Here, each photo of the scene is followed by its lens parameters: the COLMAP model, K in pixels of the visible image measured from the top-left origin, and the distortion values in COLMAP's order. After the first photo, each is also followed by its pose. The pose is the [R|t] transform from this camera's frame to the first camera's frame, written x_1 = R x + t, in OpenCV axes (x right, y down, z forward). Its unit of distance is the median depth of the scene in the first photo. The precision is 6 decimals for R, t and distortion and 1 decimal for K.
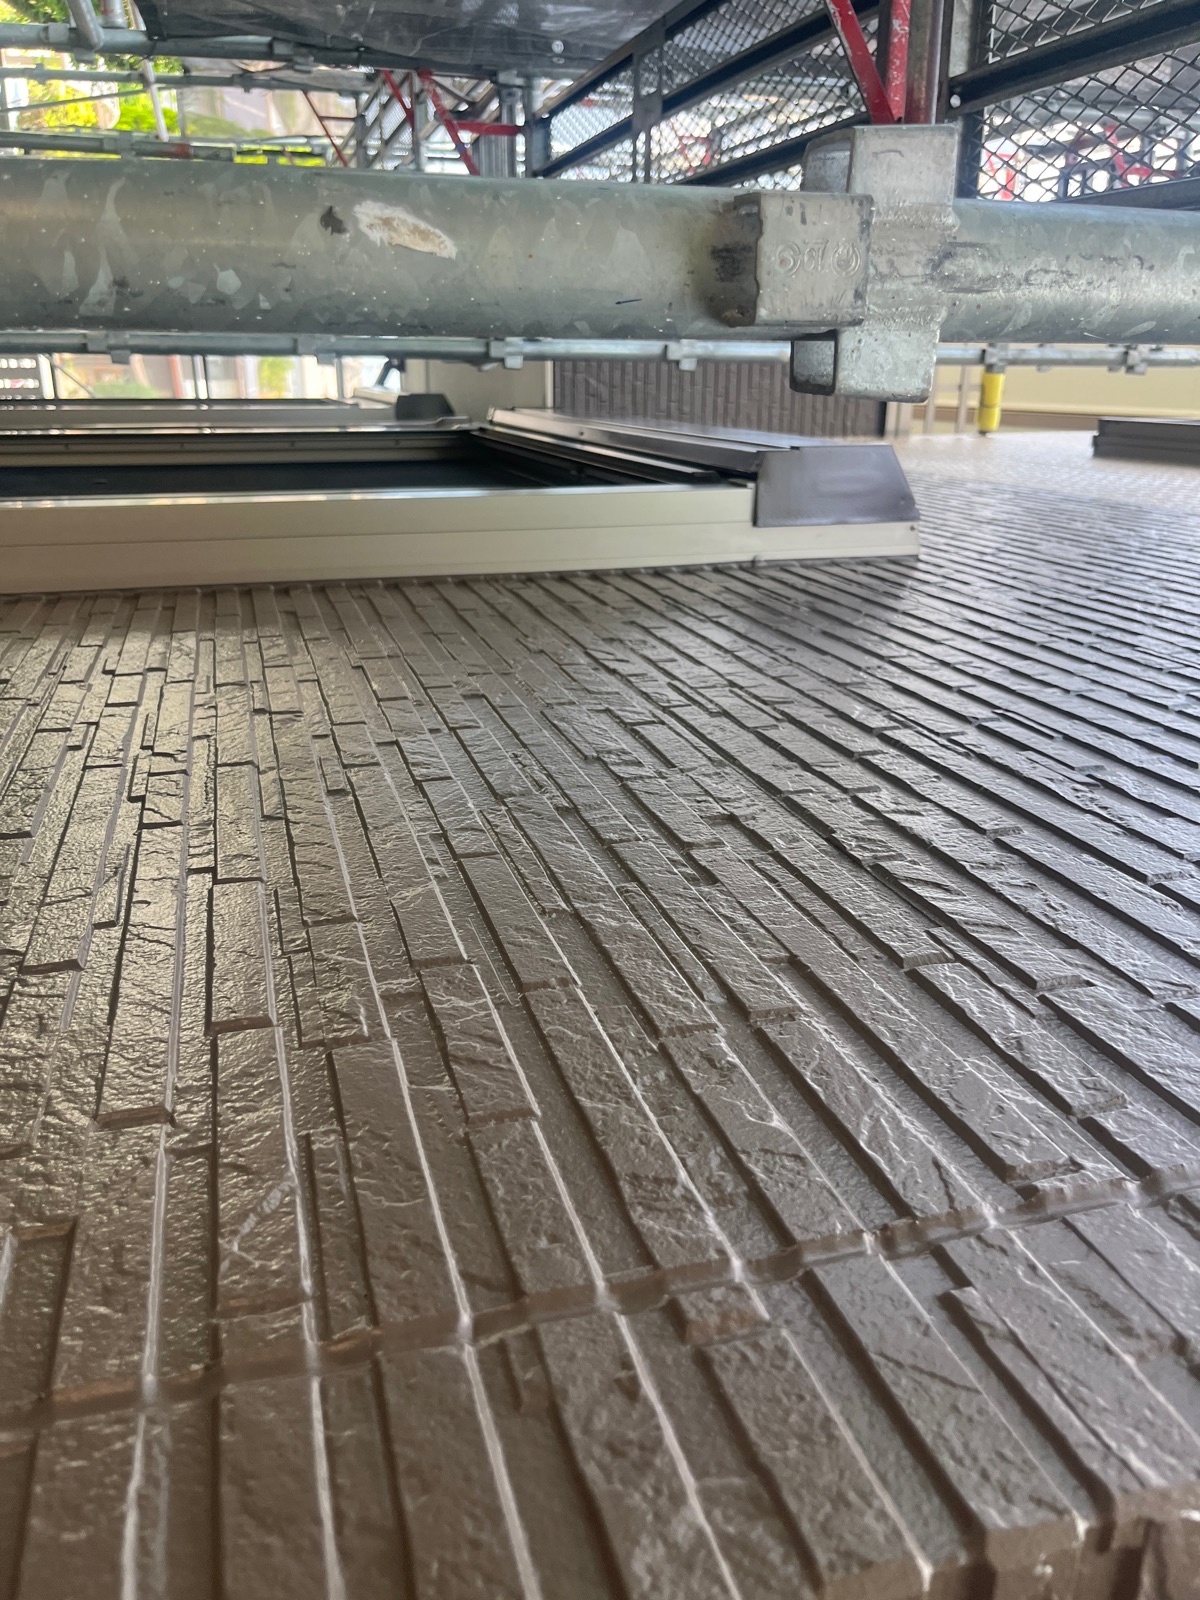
lens RADIAL K [[1231.8, 0, 598.6], [0, 1231.8, 800.9], [0, 0, 1]] dist [0.001641, 0.000936]
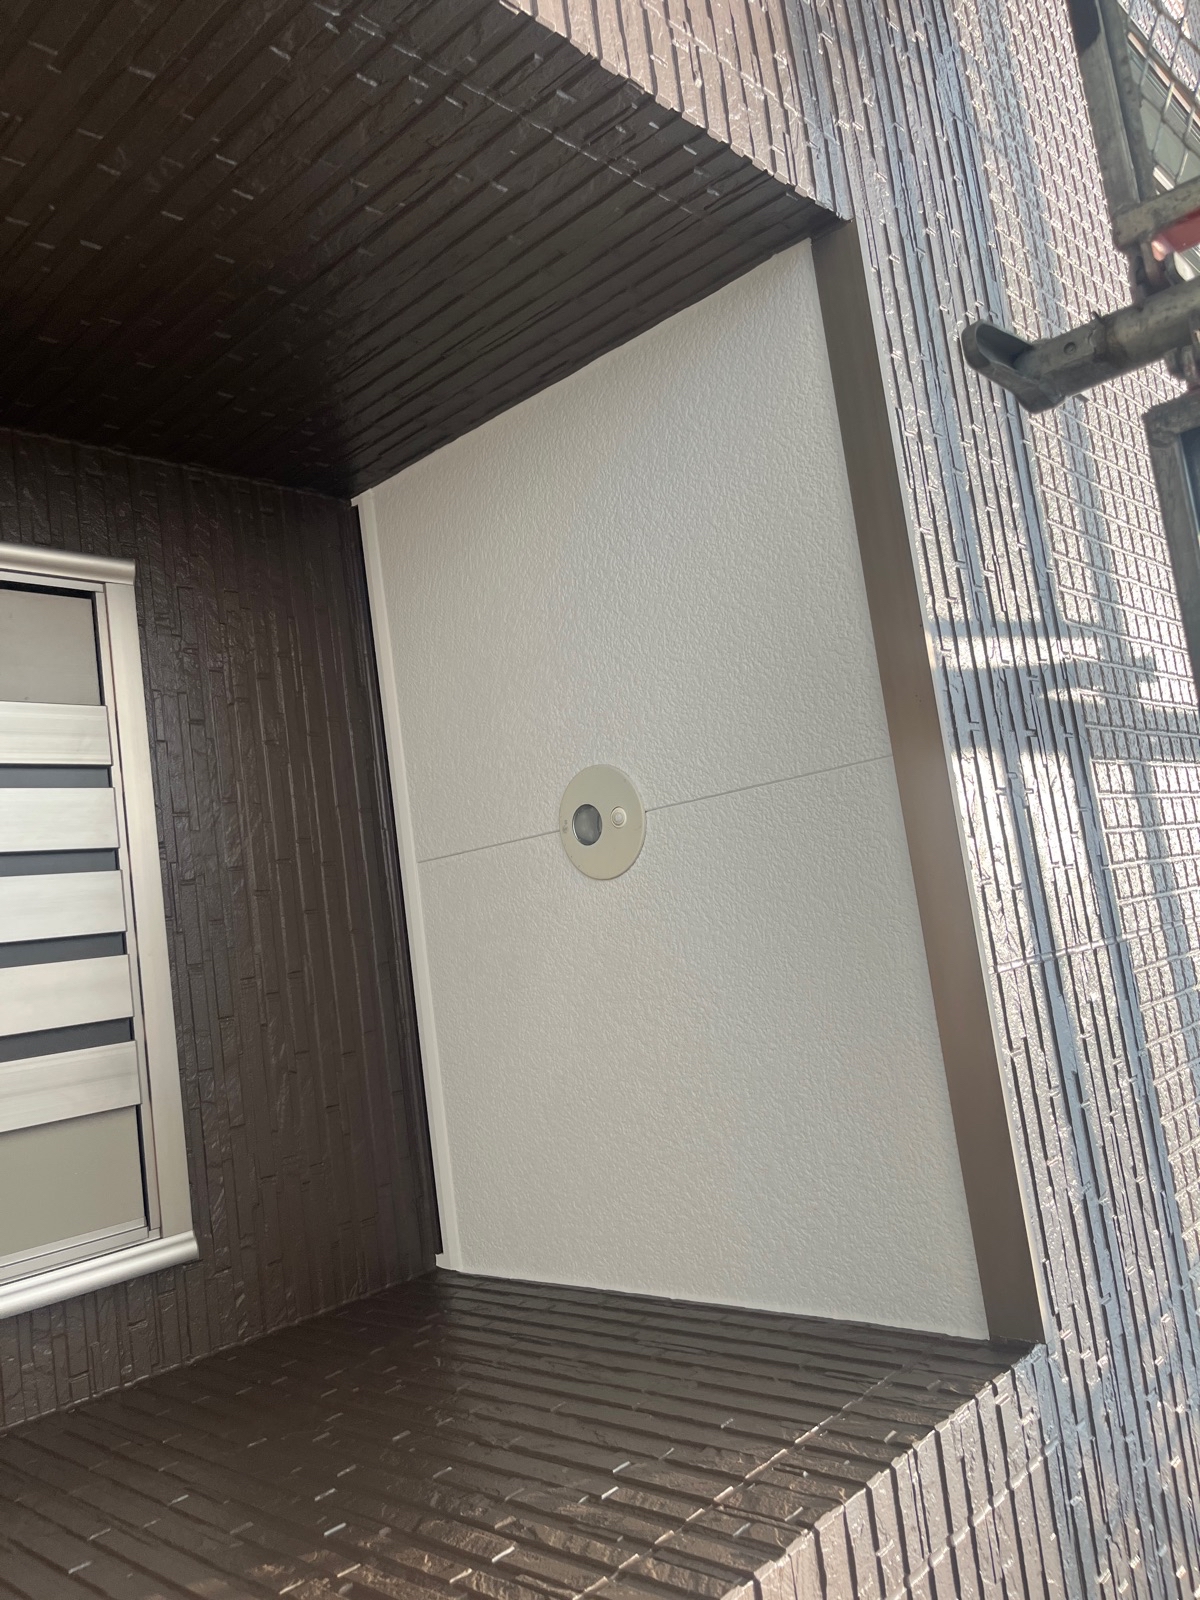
lens RADIAL K [[1231.8, 0, 598.8], [0, 1231.8, 797.8], [0, 0, 1]] dist [0.001641, 0.000936]
pose [[0.850722, -0.060252, 0.522151, -0.477344], [0.296498, 0.875276, -0.382075, -0.046019], [-0.434006, 0.479857, 0.762481, -0.794748]]
